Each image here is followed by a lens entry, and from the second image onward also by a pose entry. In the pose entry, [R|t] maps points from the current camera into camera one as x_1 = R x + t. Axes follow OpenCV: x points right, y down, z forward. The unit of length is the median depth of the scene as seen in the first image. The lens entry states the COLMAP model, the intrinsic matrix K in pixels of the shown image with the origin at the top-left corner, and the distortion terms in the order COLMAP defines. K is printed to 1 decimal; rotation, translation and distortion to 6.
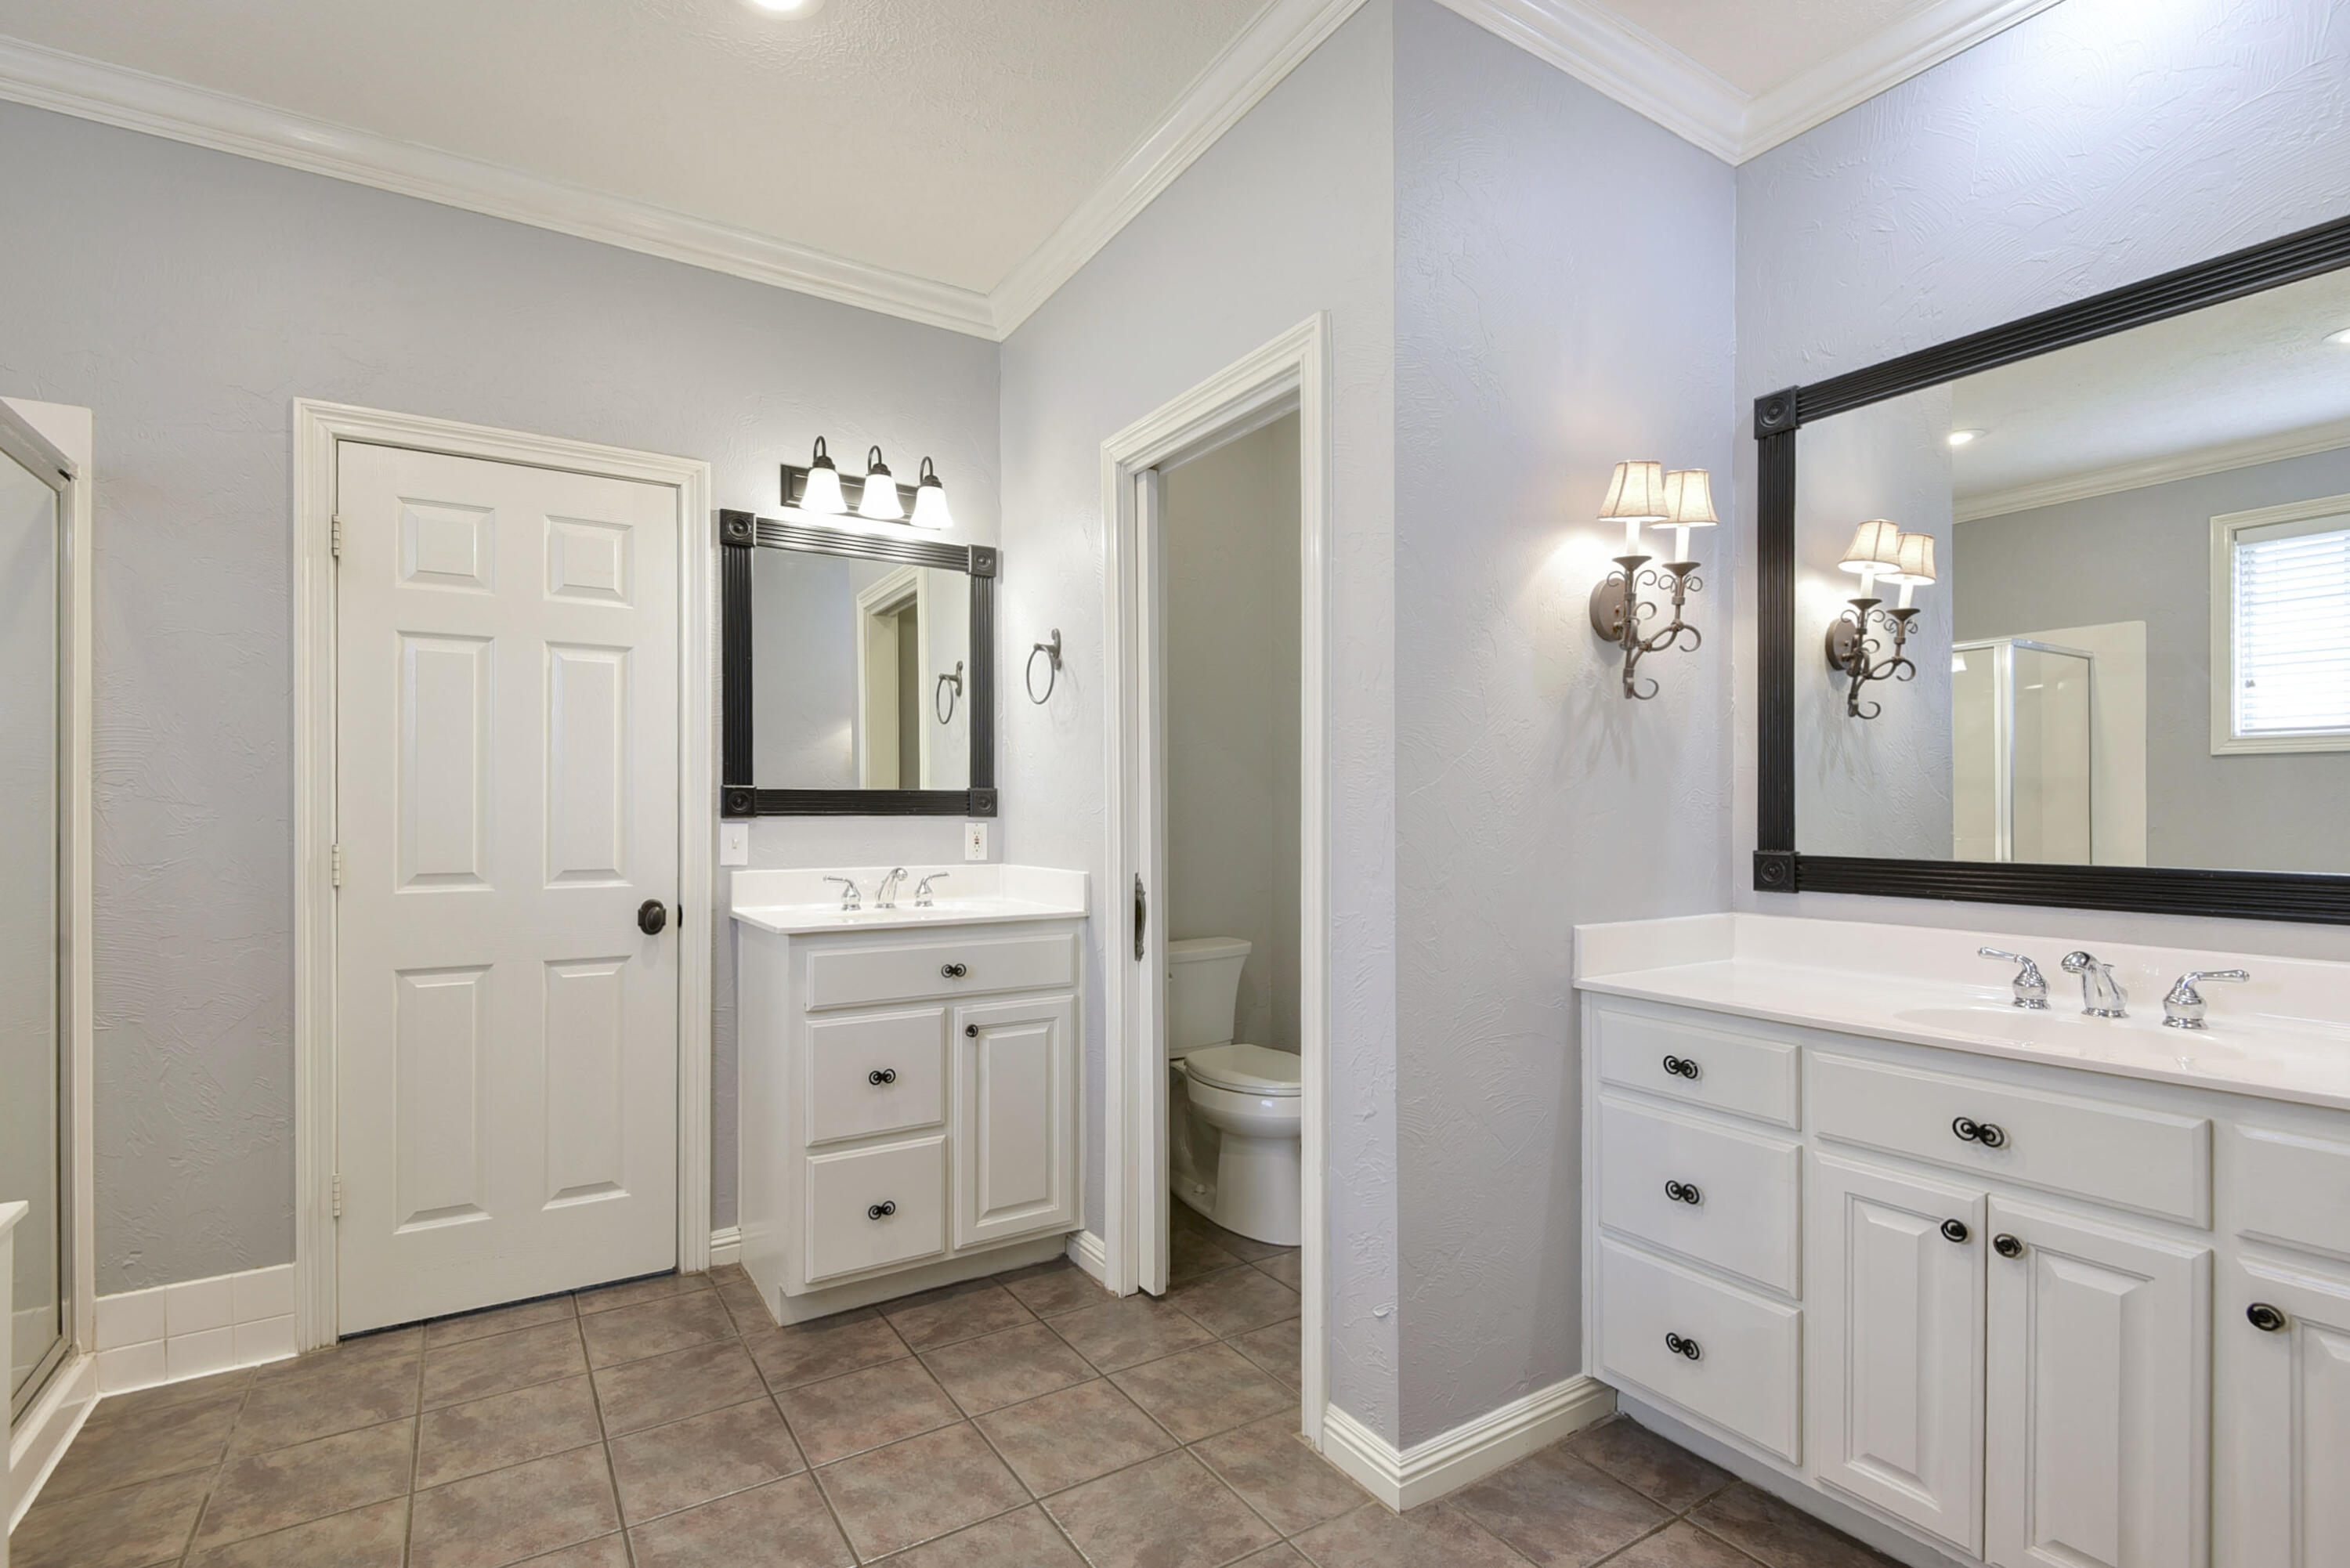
lens RADIAL K [[1084.2, 0, 1166.7], [0, 1084.2, 814.6], [0, 0, 1]] dist [0.002383, 0.000354]
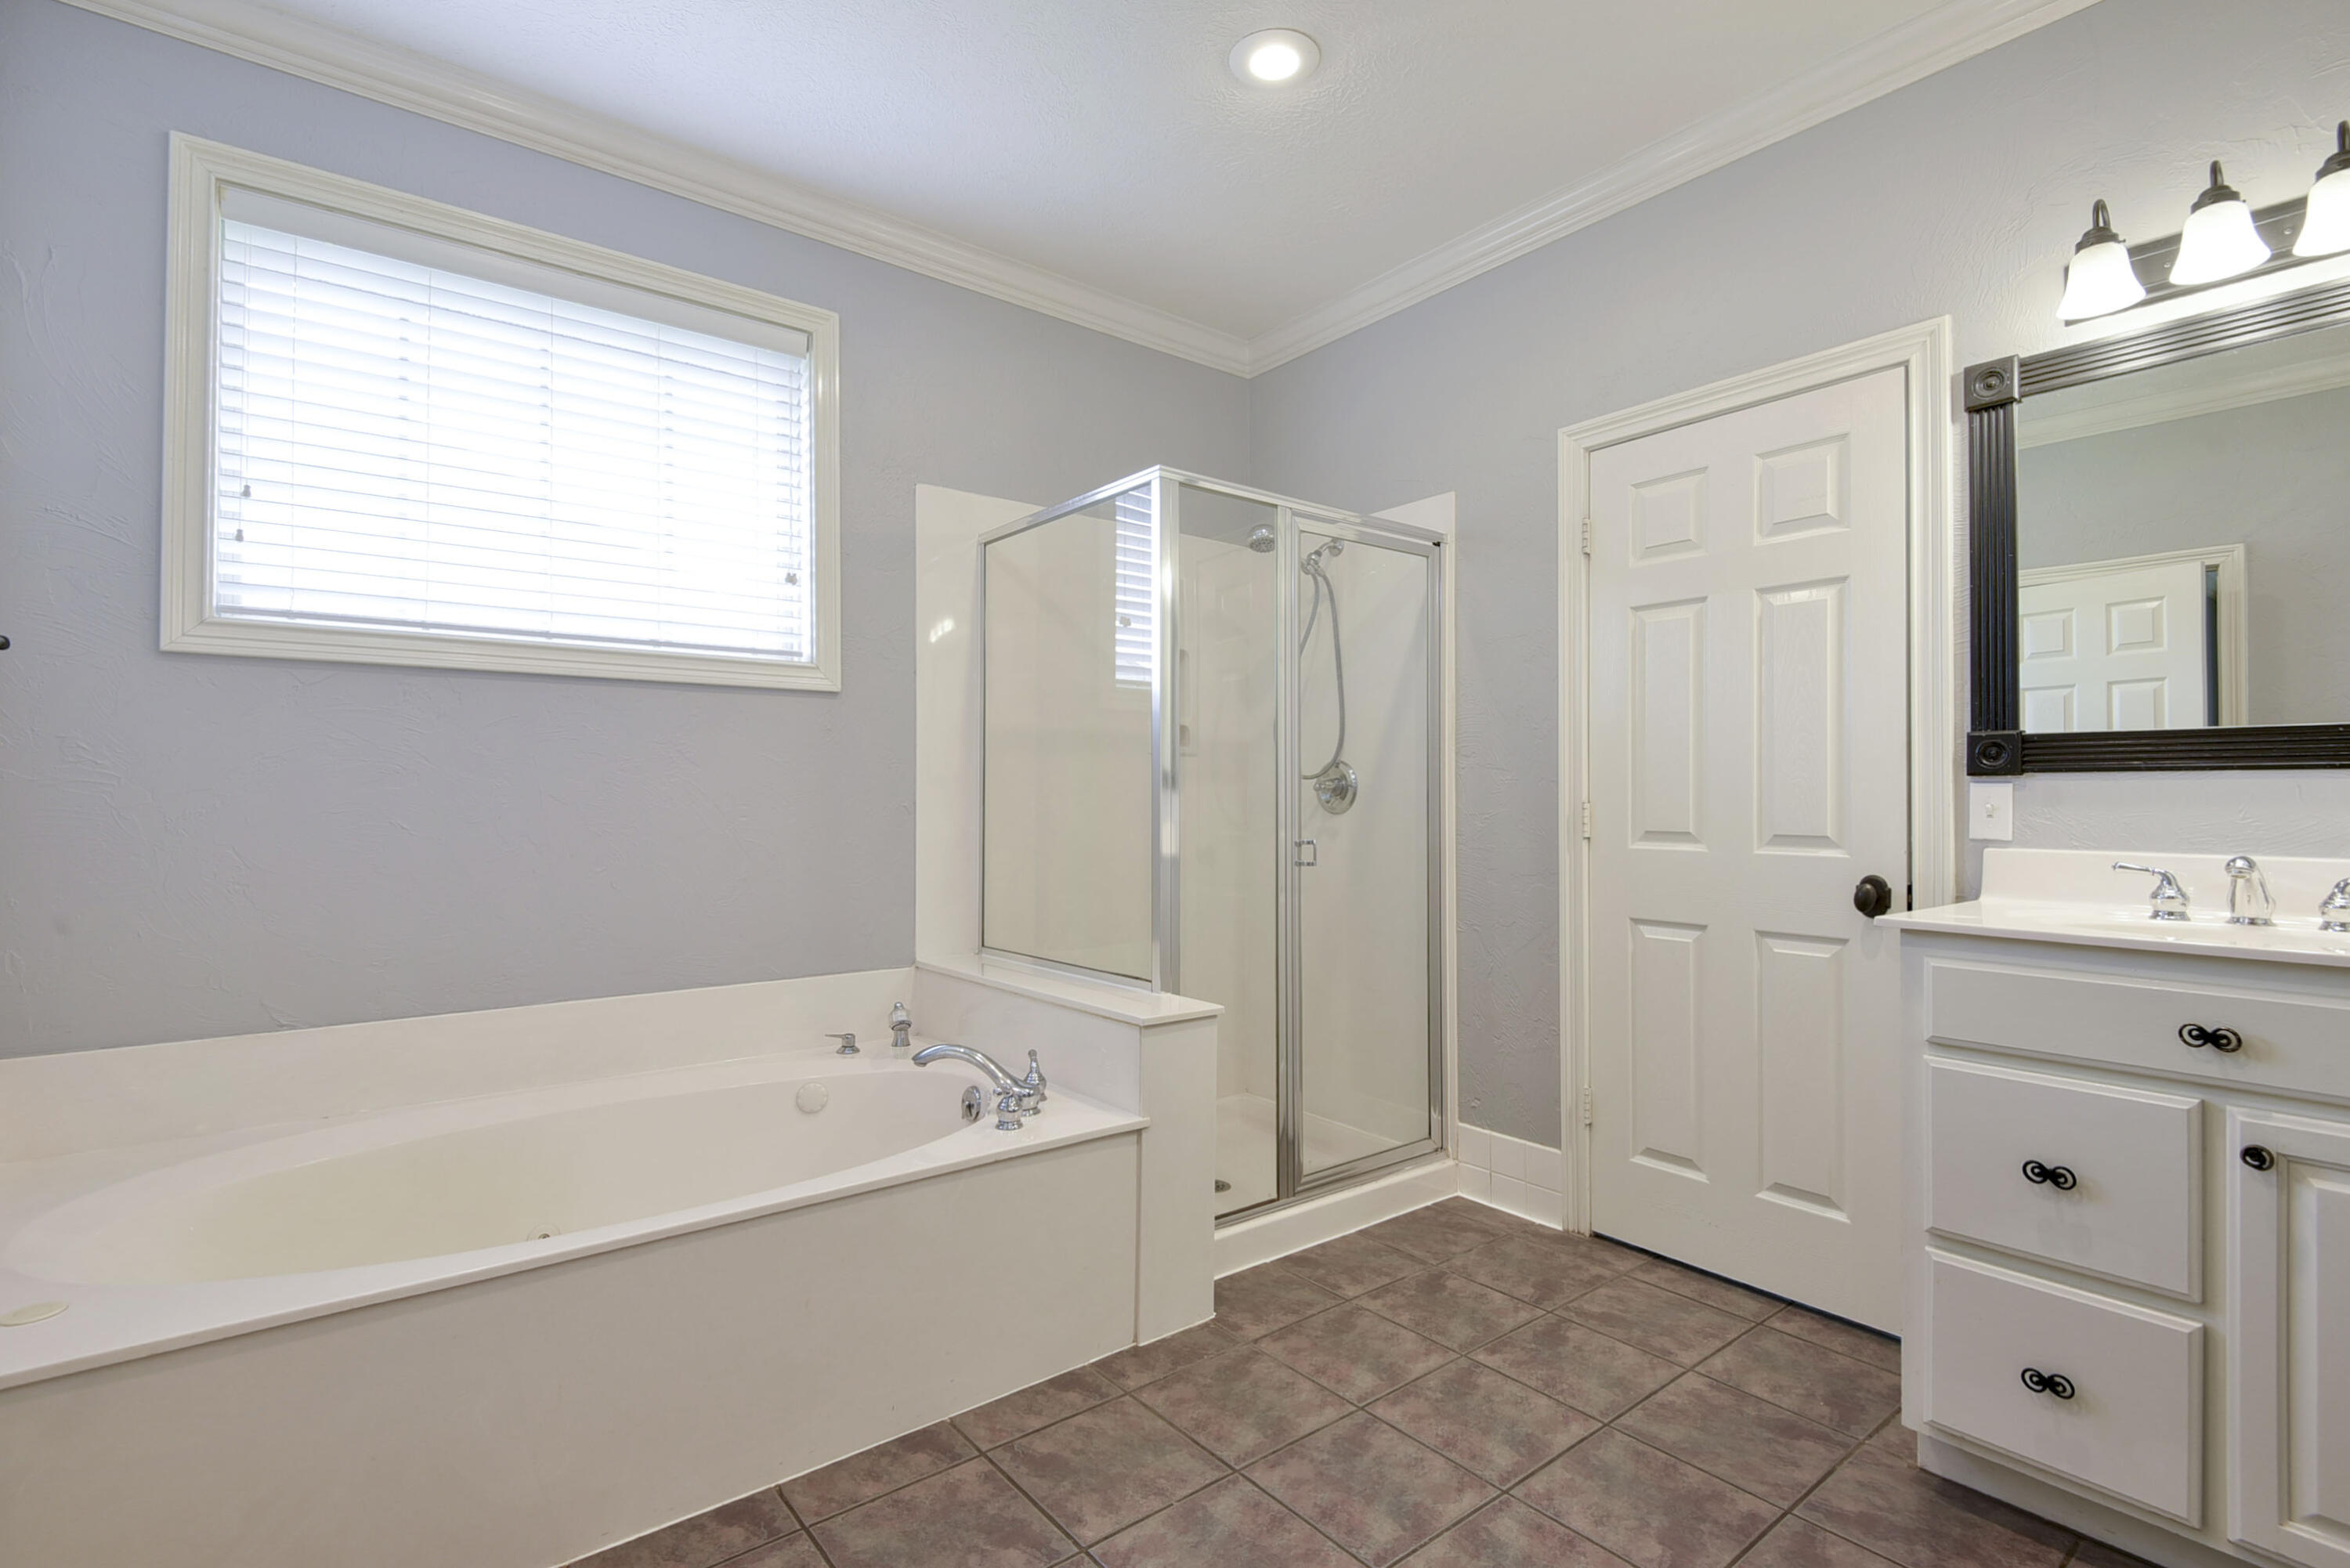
lens RADIAL K [[1083.6, 0, 1175.0], [0, 1083.6, 784.0], [0, 0, 1]] dist [0.002043, -0.000531]
pose [[0.114288, -0.007782, -0.993417, 0.312139], [0.000377, 0.999970, -0.007790, 0.016289], [0.993448, 0.000516, 0.114288, 0.409633]]
